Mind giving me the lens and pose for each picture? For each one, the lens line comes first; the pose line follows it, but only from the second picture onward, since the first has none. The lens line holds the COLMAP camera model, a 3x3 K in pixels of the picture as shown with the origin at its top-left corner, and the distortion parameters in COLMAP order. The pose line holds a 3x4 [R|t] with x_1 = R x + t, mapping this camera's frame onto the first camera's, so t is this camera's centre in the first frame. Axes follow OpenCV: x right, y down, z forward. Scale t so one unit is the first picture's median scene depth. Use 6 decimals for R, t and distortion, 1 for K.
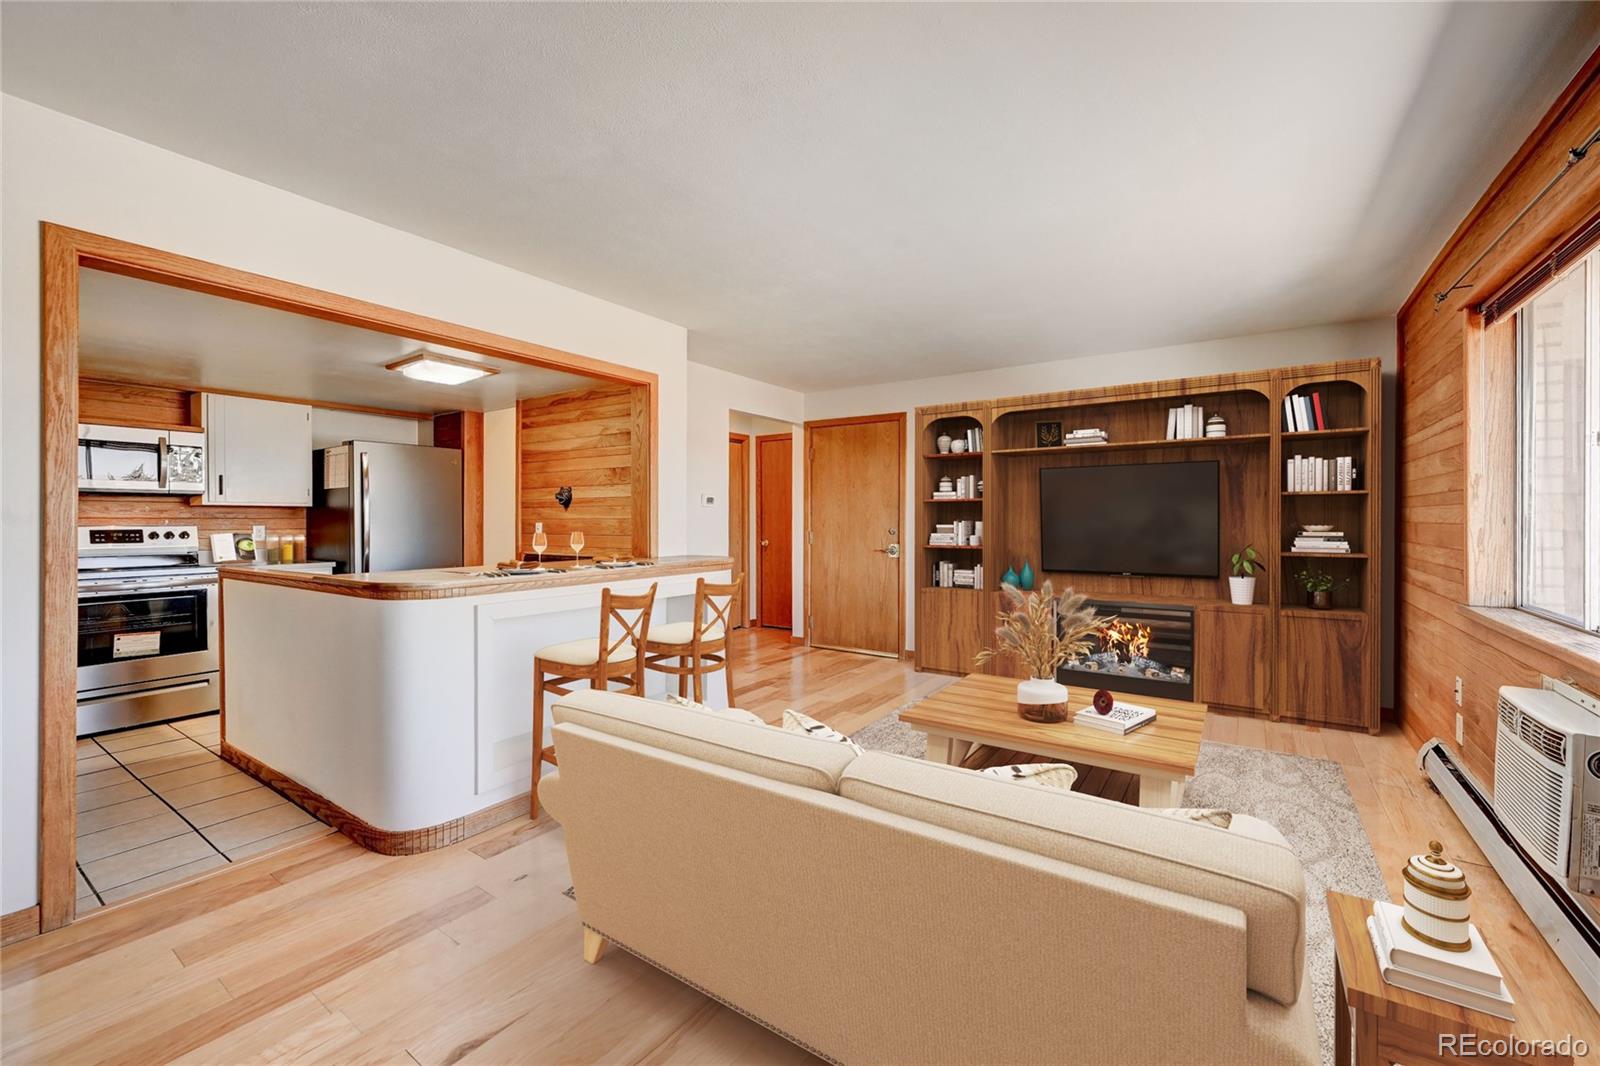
lens RADIAL K [[641.5, 0, 803.3], [0, 641.5, 524.6], [0, 0, 1]] dist [-0.000830, -0.000131]
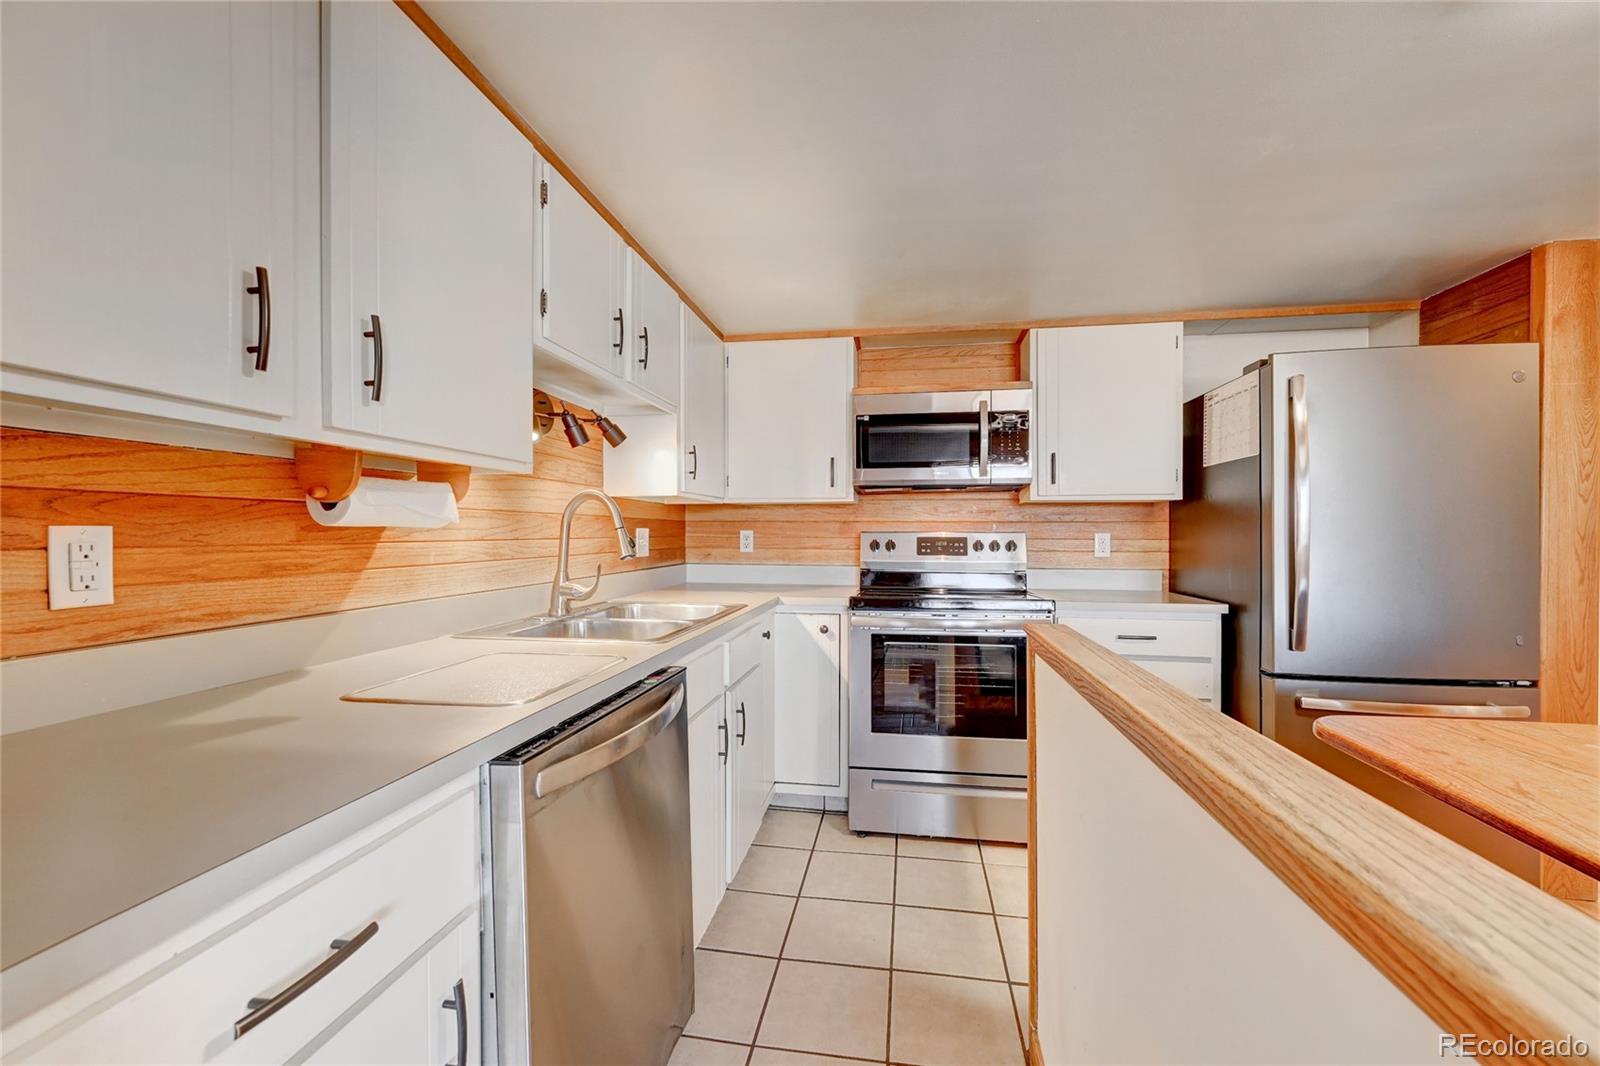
lens RADIAL K [[641.5, 0, 801.3], [0, 641.5, 532.5], [0, 0, 1]] dist [-0.000830, -0.000131]
pose [[0.415730, 0.005856, -0.909469, -0.432764], [-0.007262, 0.999969, 0.003120, 0.001350], [0.909459, 0.005308, 0.415759, 0.508160]]
